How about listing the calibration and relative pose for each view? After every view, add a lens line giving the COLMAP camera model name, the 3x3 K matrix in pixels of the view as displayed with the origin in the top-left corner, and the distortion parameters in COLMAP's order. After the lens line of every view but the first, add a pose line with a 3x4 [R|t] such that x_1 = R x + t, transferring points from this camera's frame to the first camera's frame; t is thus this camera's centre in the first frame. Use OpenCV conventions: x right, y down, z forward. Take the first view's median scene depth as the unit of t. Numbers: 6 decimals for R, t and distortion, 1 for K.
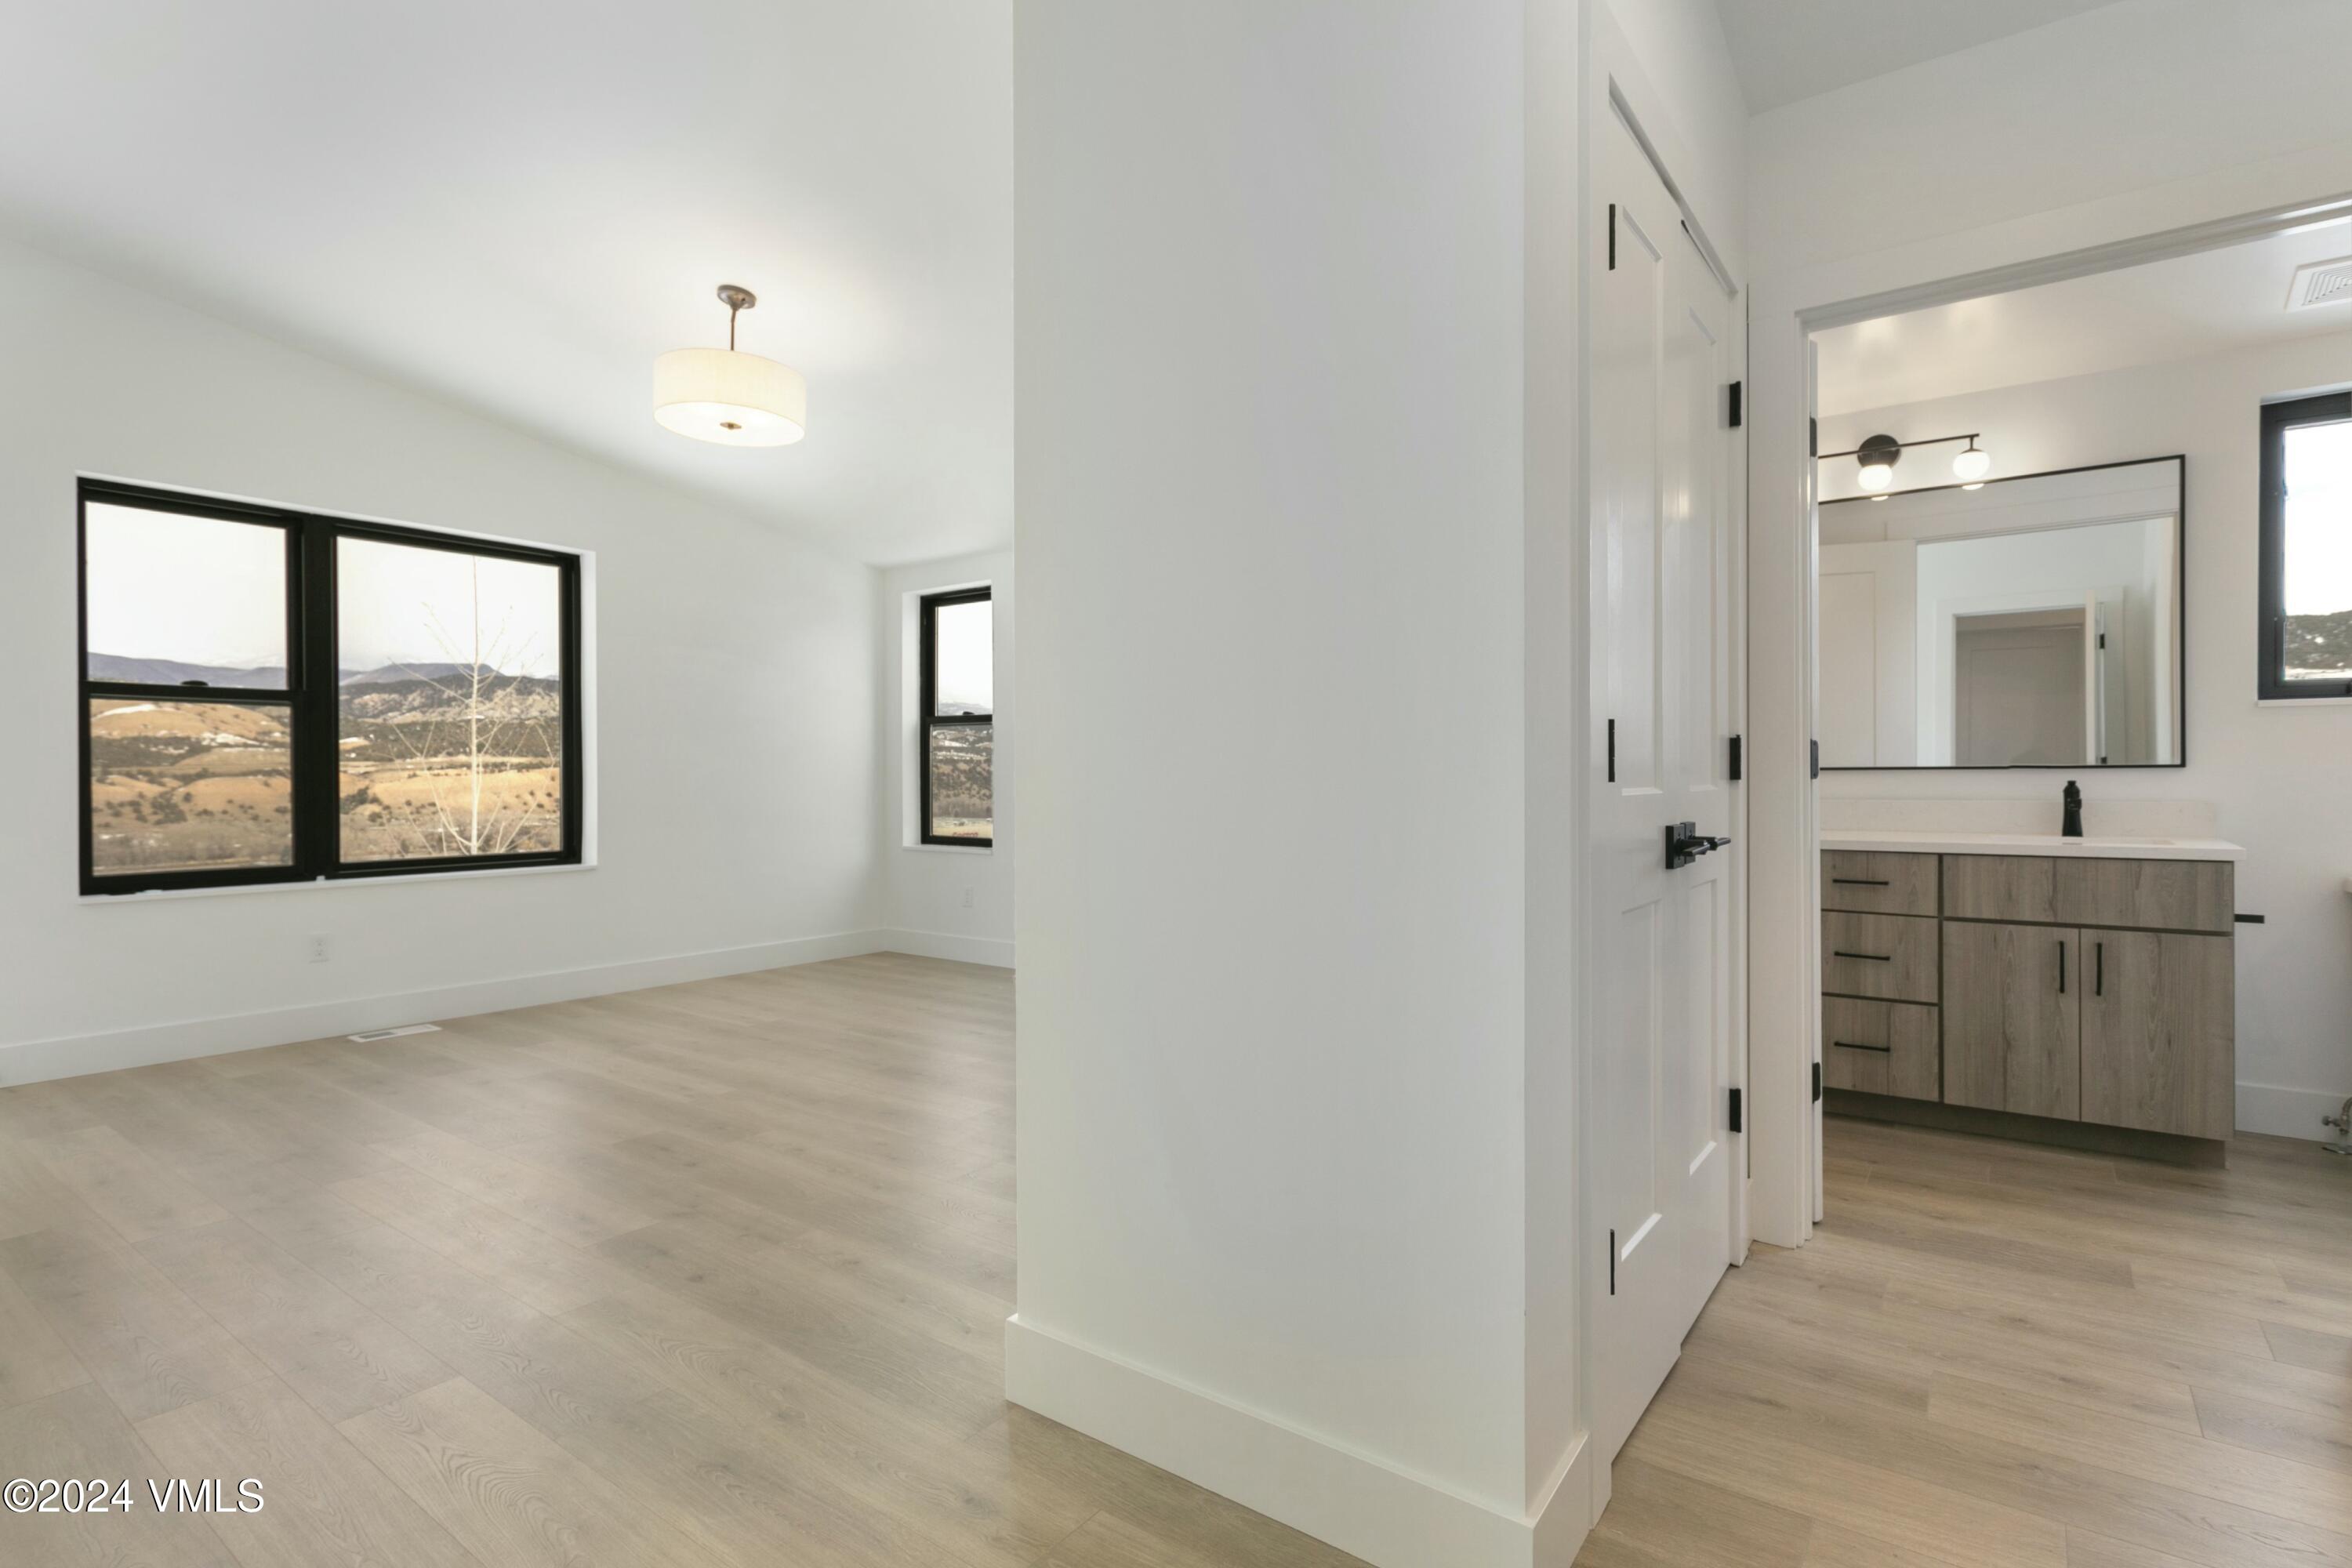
lens RADIAL K [[1139.1, 0, 1176.0], [0, 1139.1, 784.0], [0, 0, 1]] dist [0.003036, 0.000176]
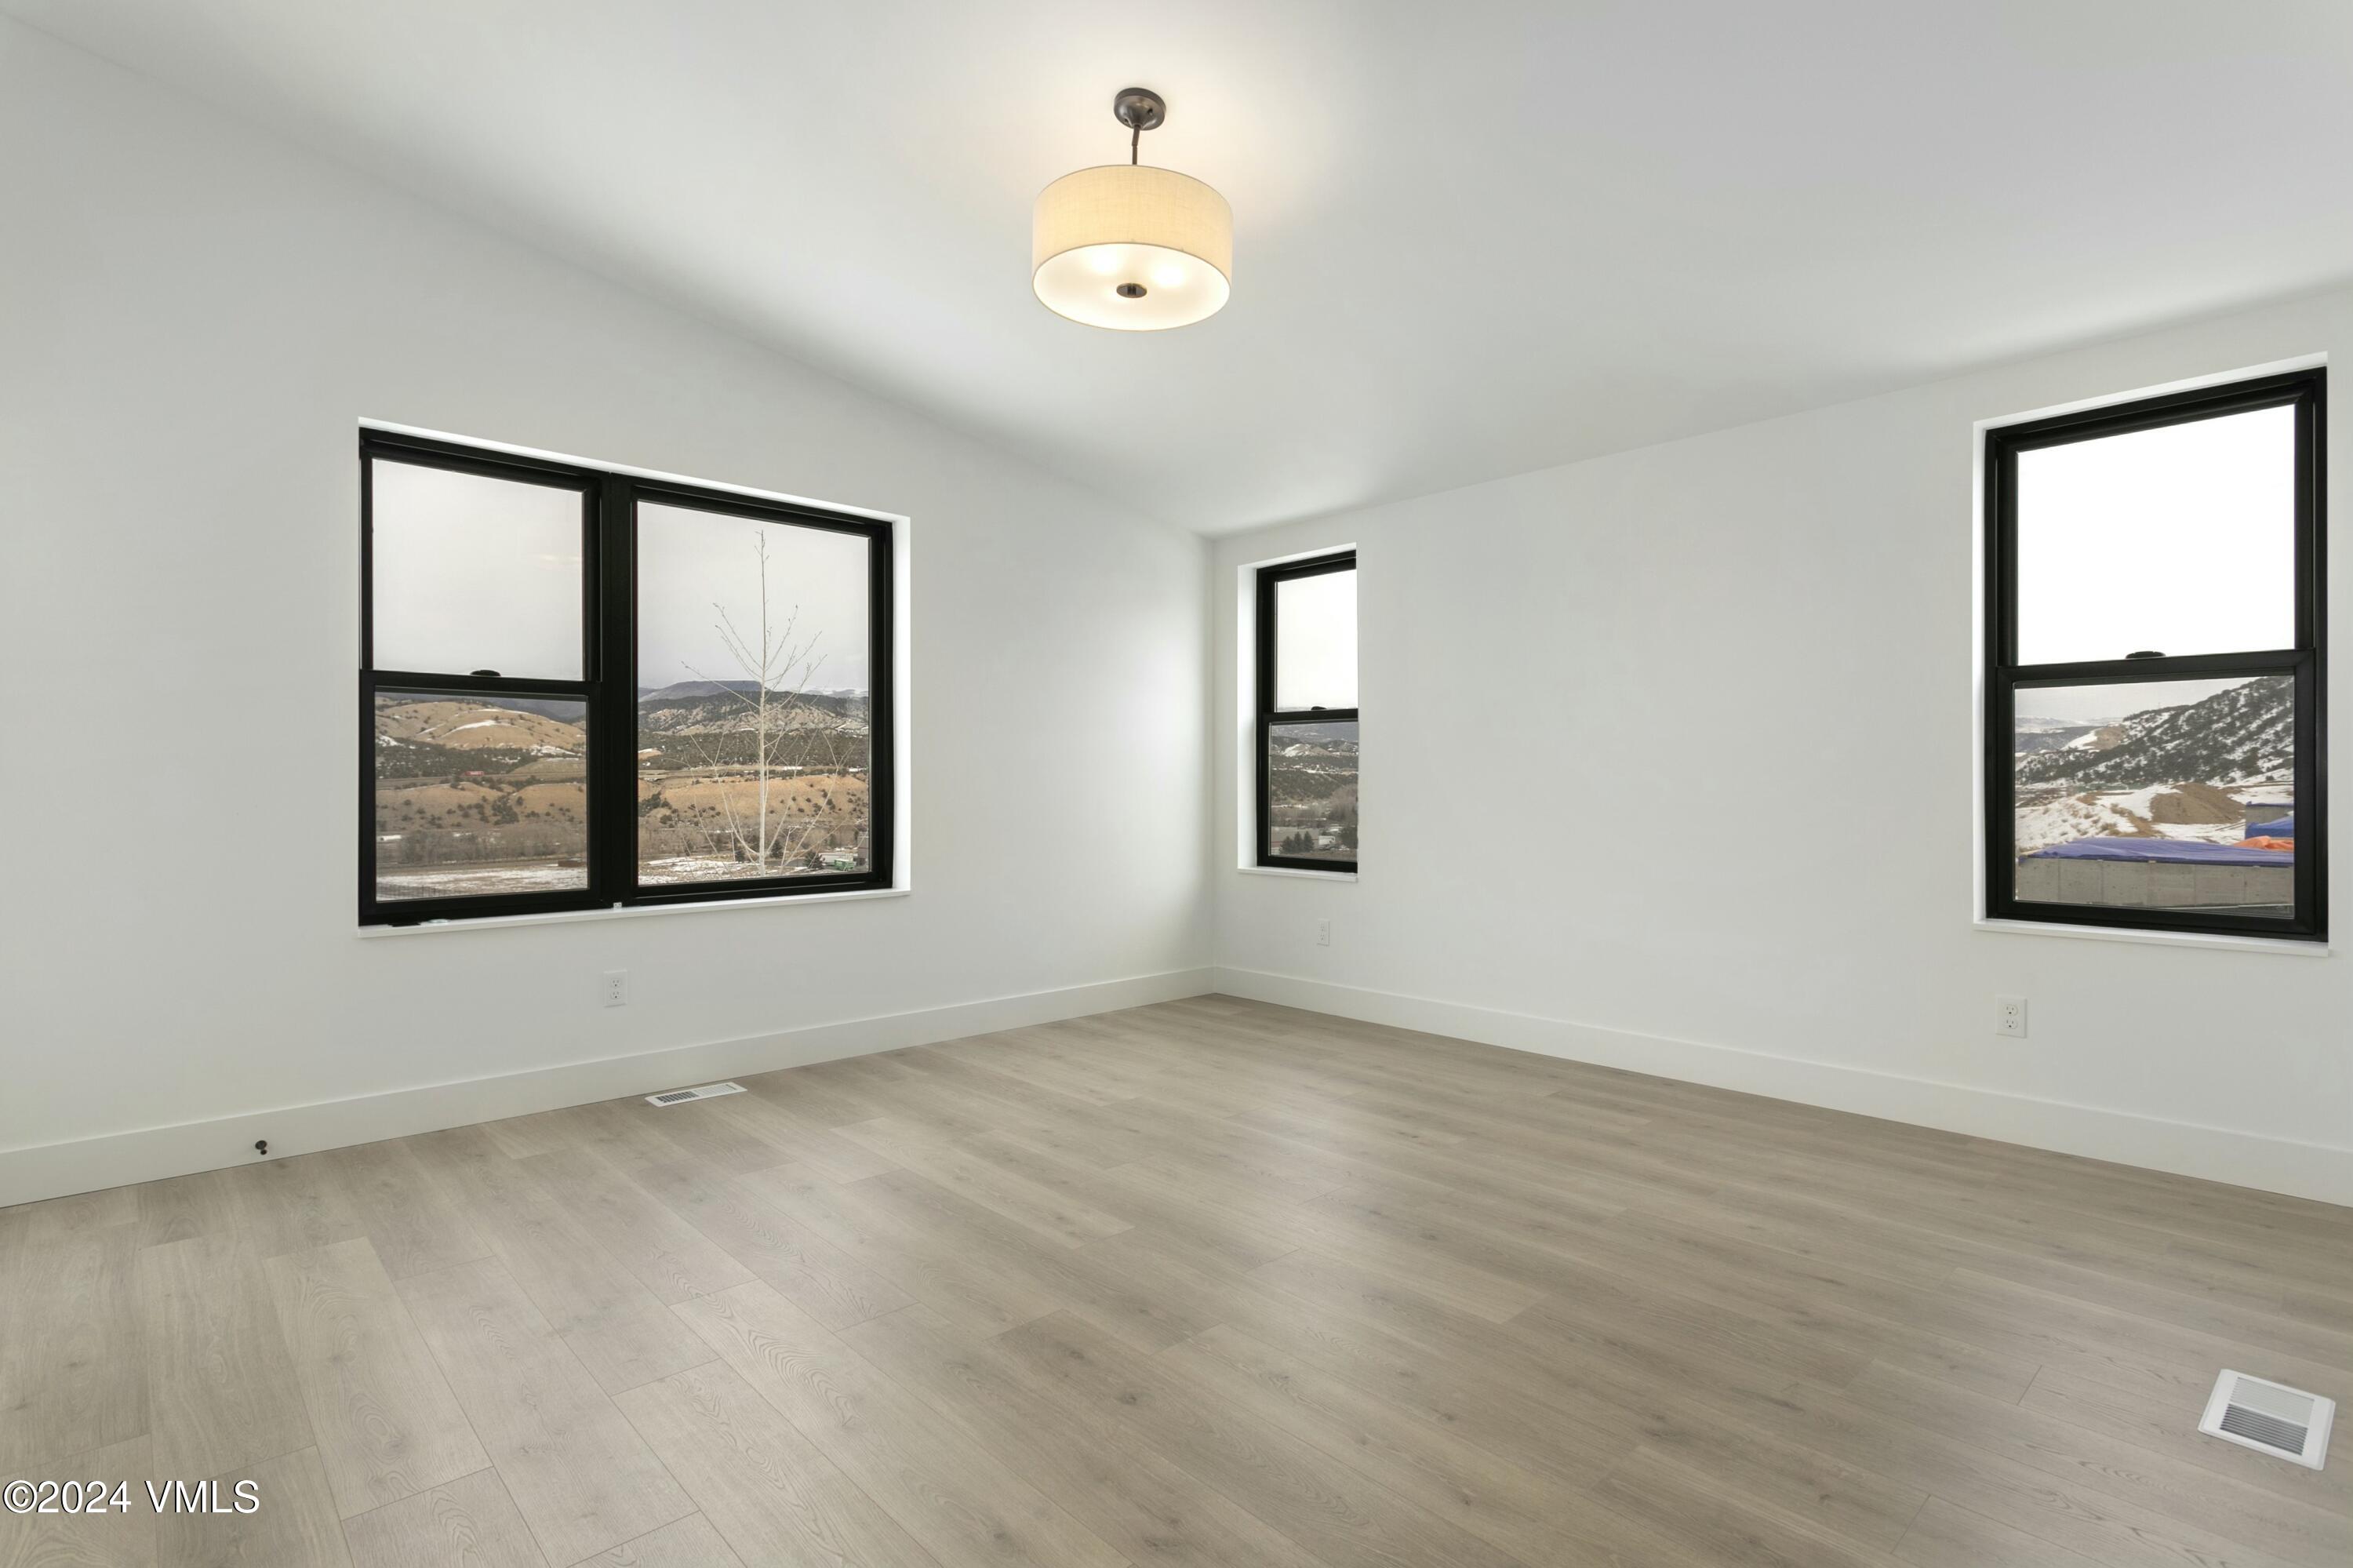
lens RADIAL K [[1139.6, 0, 1176.5], [0, 1139.6, 784.0], [0, 0, 1]] dist [0.003036, 0.000176]
pose [[0.981789, 0.001858, -0.189964, -0.166926], [-0.003167, 0.999973, -0.006584, -0.002222], [0.189947, 0.007066, 0.981769, 0.227475]]
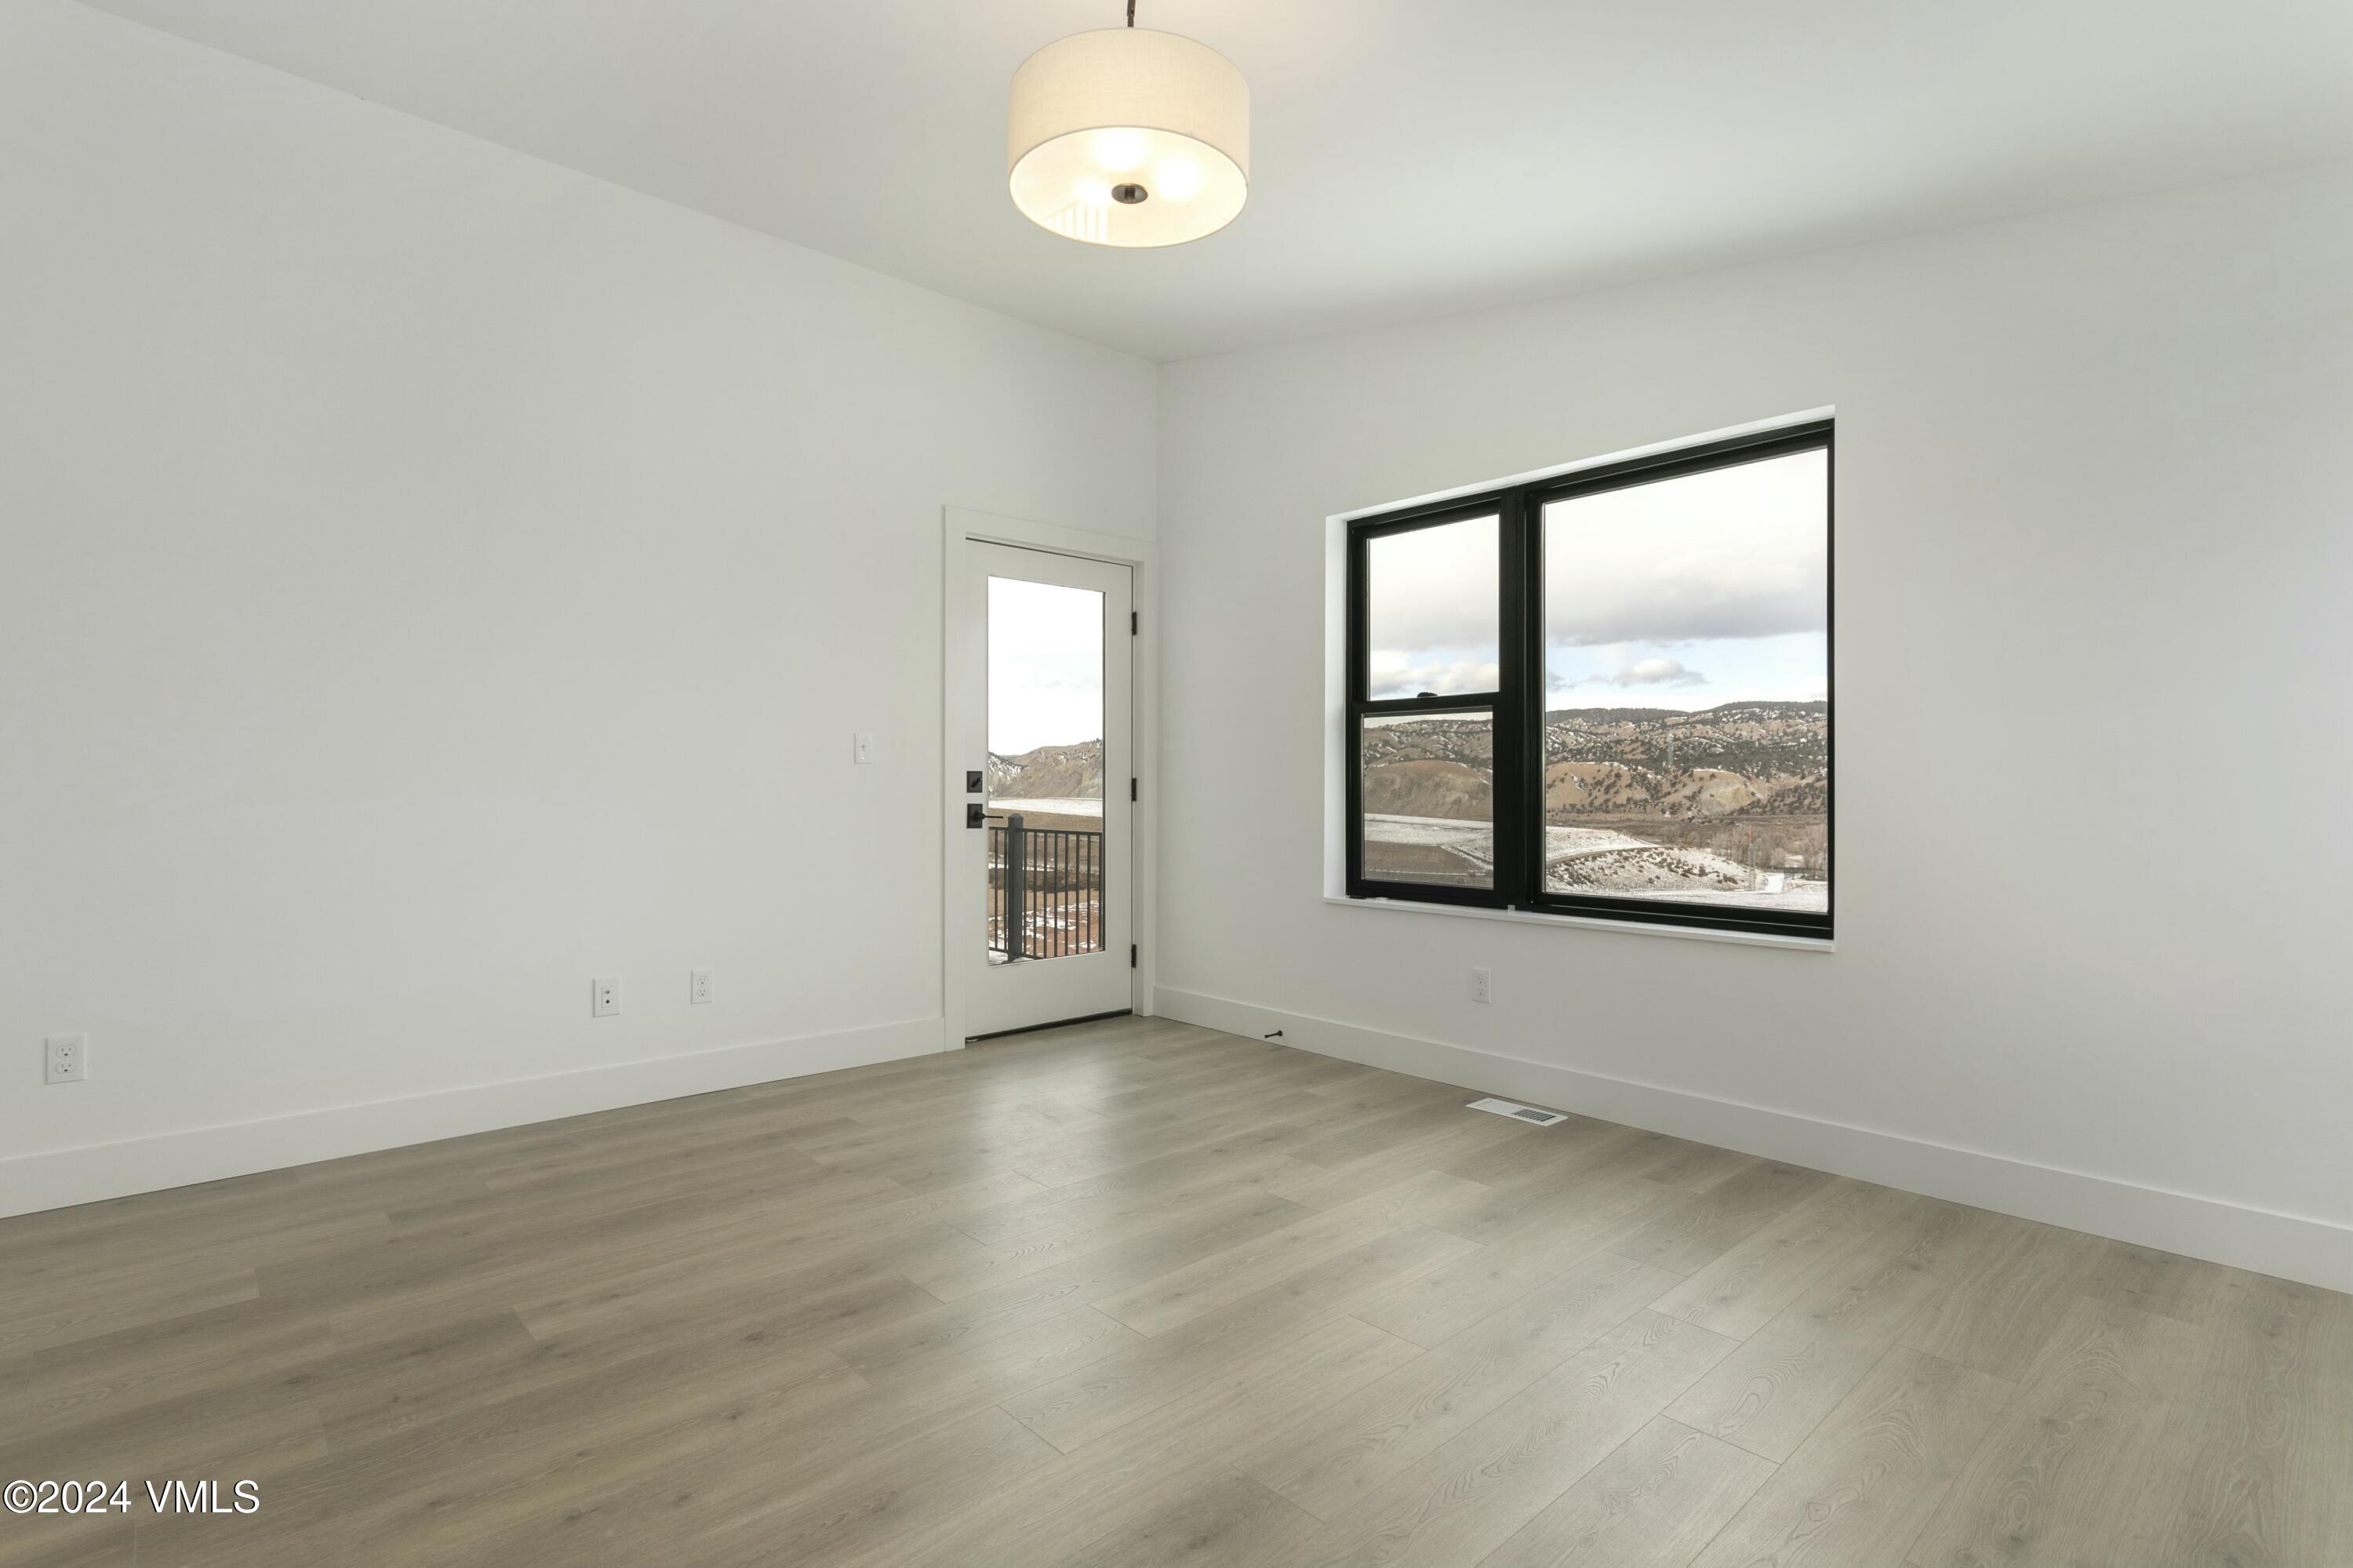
lens RADIAL K [[1139.6, 0, 1176.5], [0, 1139.6, 784.0], [0, 0, 1]] dist [0.003036, 0.000176]
pose [[-0.199409, 0.000187, -0.979916, 0.130791], [-0.010847, 0.999938, 0.002398, -0.009285], [0.979856, 0.011108, -0.199395, 0.833207]]
